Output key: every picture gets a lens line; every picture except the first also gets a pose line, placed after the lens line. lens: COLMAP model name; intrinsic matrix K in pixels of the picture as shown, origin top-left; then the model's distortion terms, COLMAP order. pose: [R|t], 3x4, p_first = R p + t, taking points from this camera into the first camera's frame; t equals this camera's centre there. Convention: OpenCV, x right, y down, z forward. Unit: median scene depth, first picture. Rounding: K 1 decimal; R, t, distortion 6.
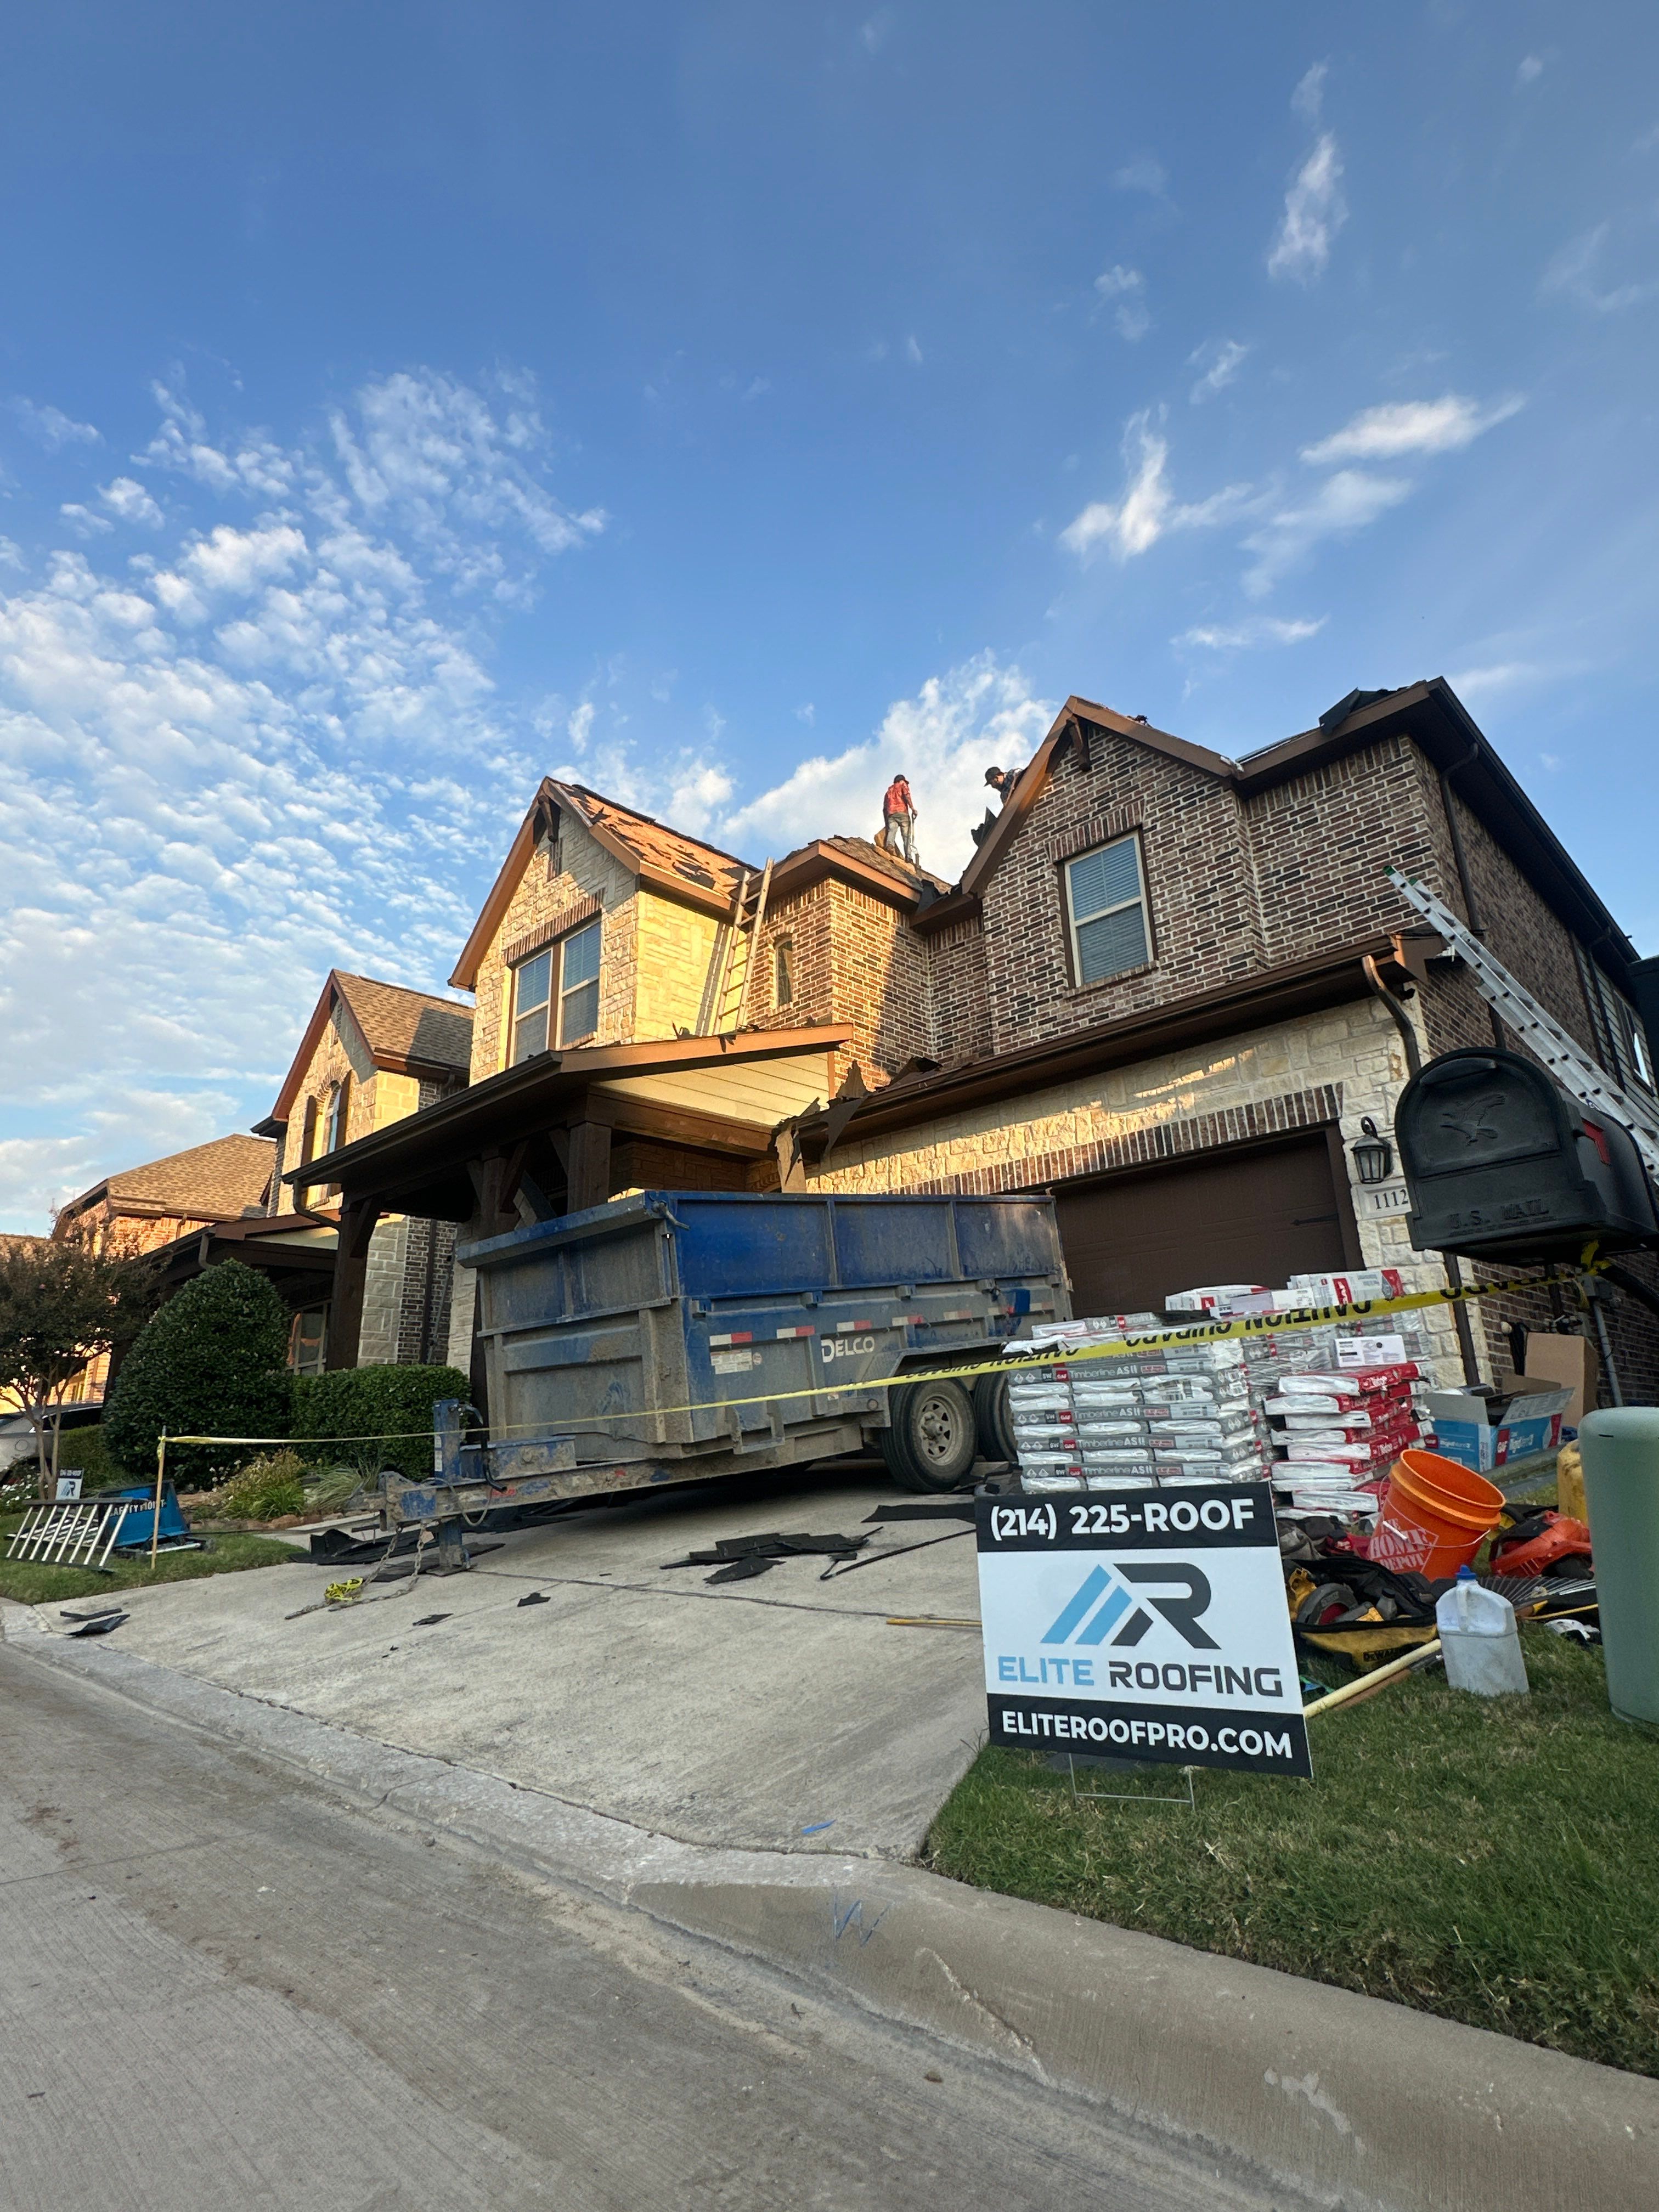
lens RADIAL K [[1103.9, 0, 834.8], [0, 1103.9, 1105.3], [0, 0, 1]] dist [0.003340, 0.000168]
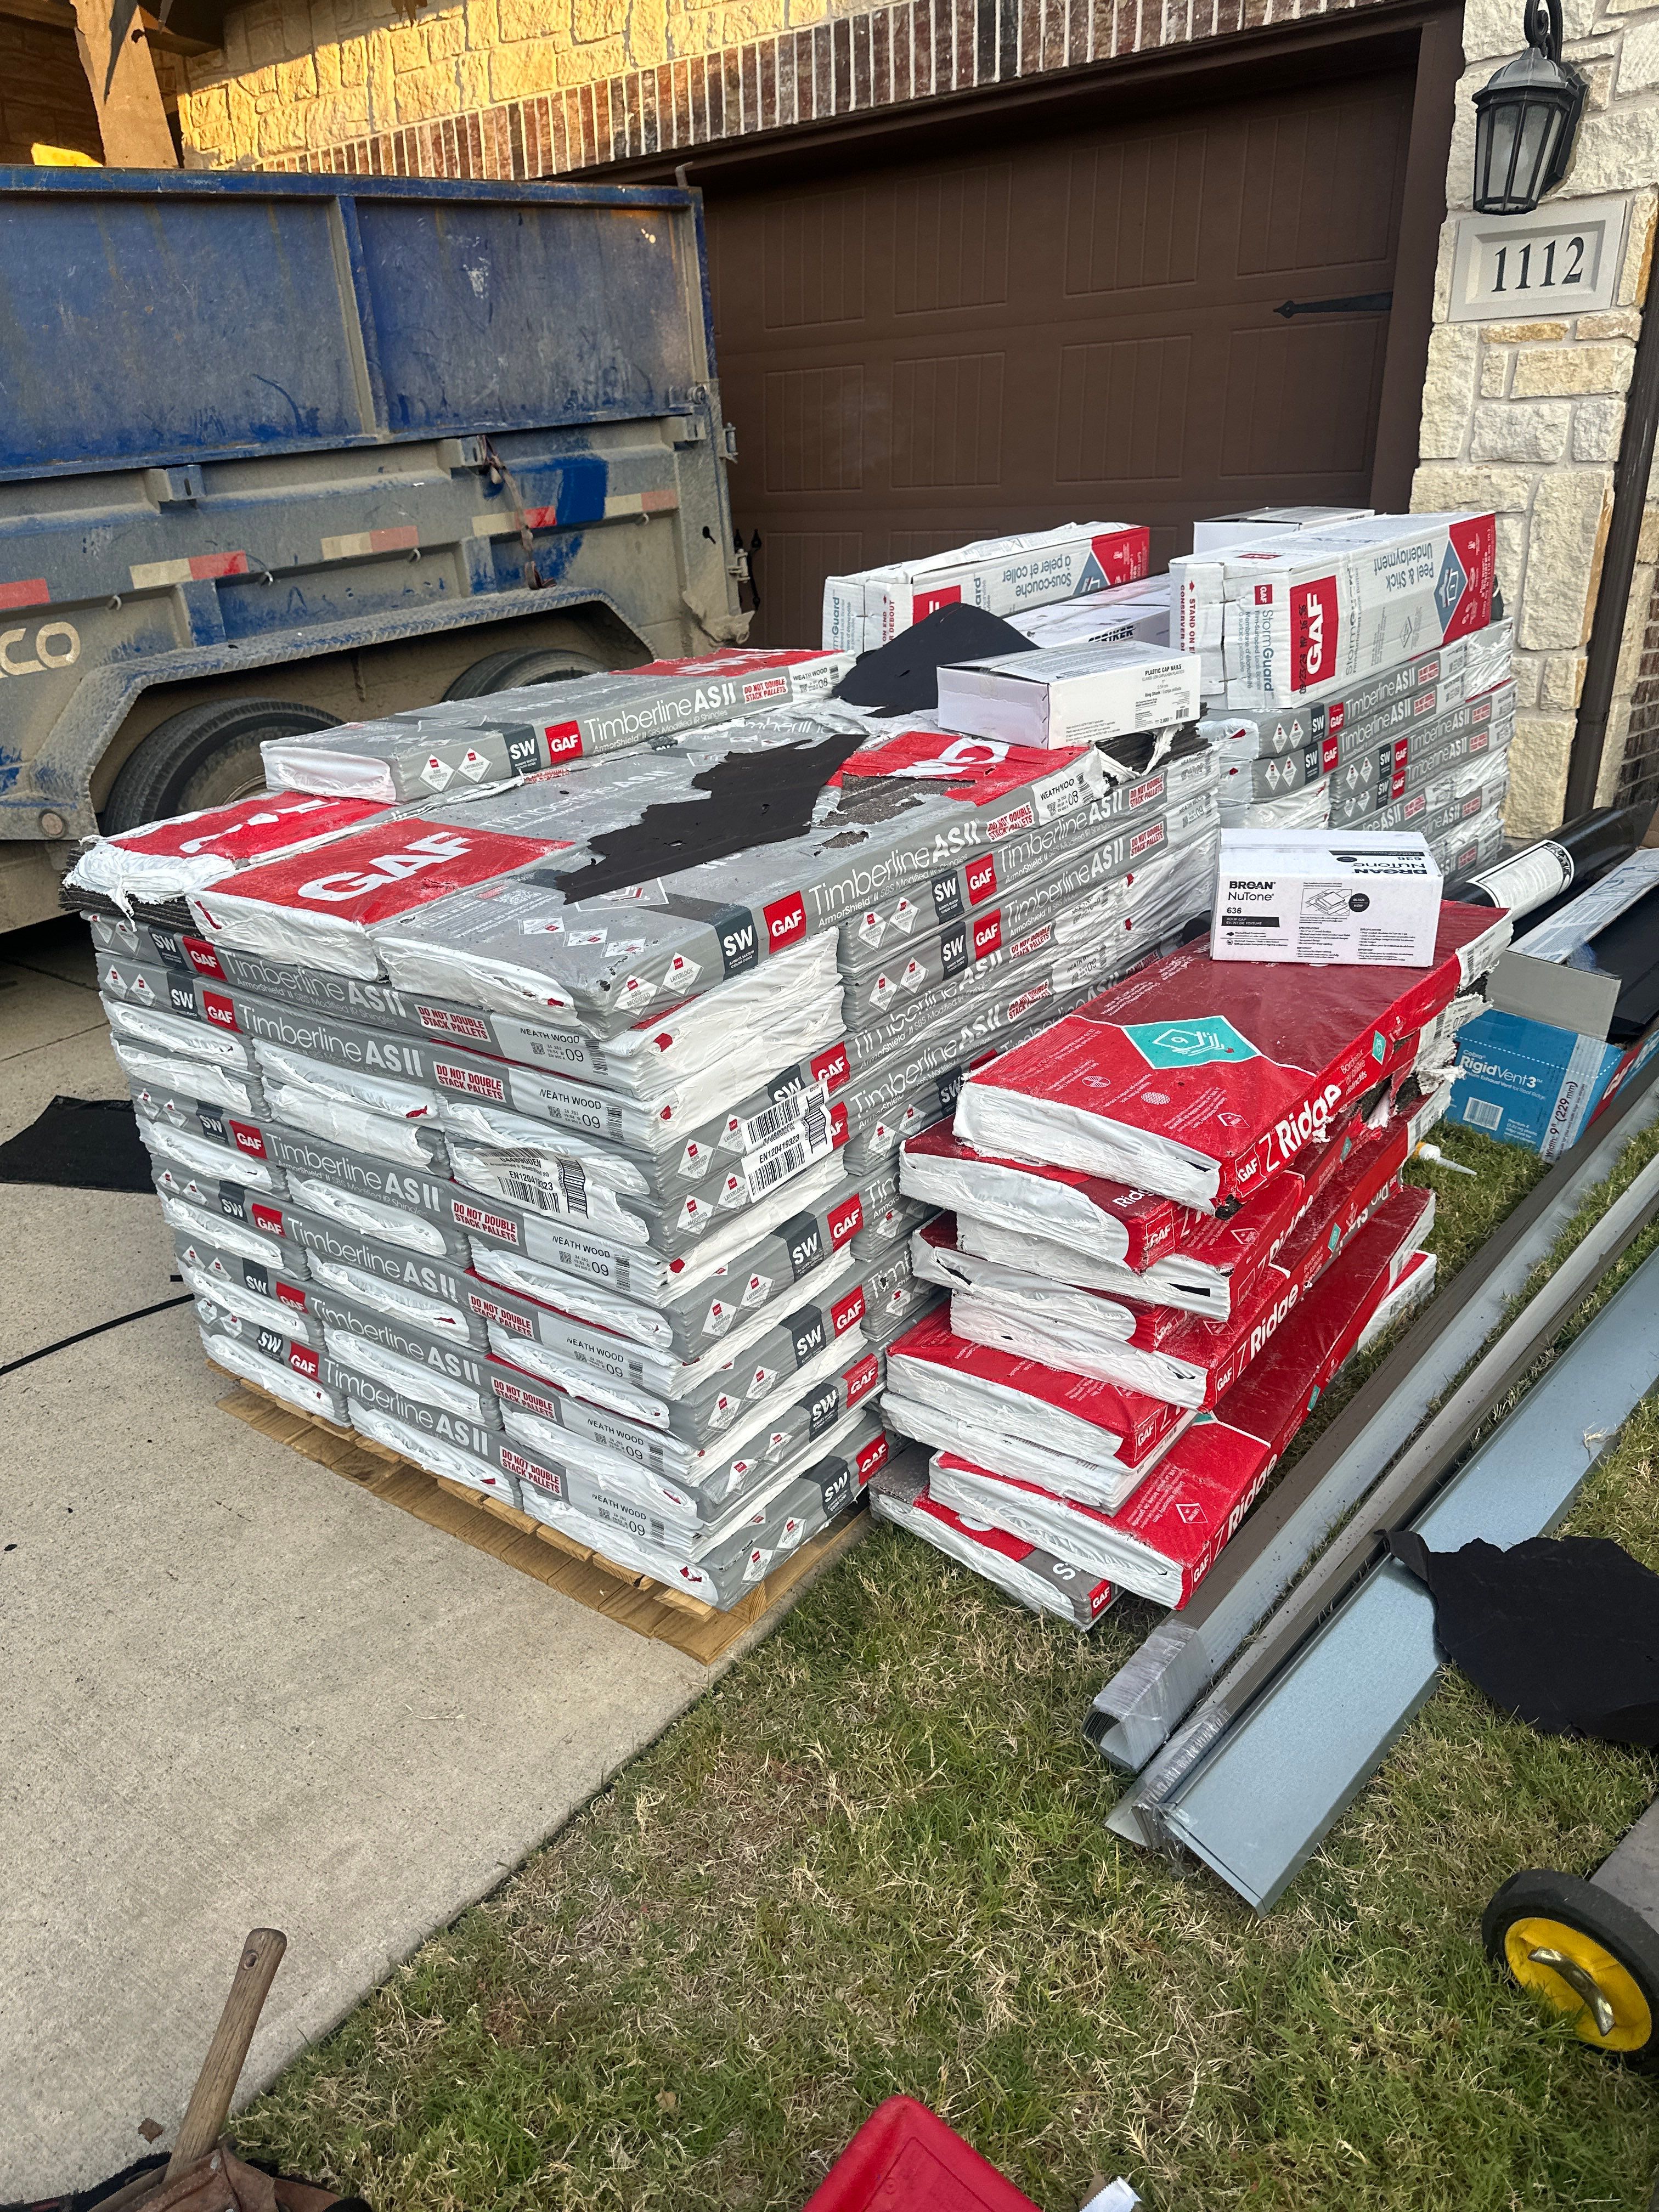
lens RADIAL K [[1603.0, 0, 827.3], [0, 1603.0, 1102.0], [0, 0, 1]] dist [0.007189, -0.002922]
pose [[0.992903, -0.008989, 0.118584, 0.217508], [-0.062287, 0.810125, 0.582939, 0.015304], [-0.101308, -0.586188, 0.803816, 0.461617]]
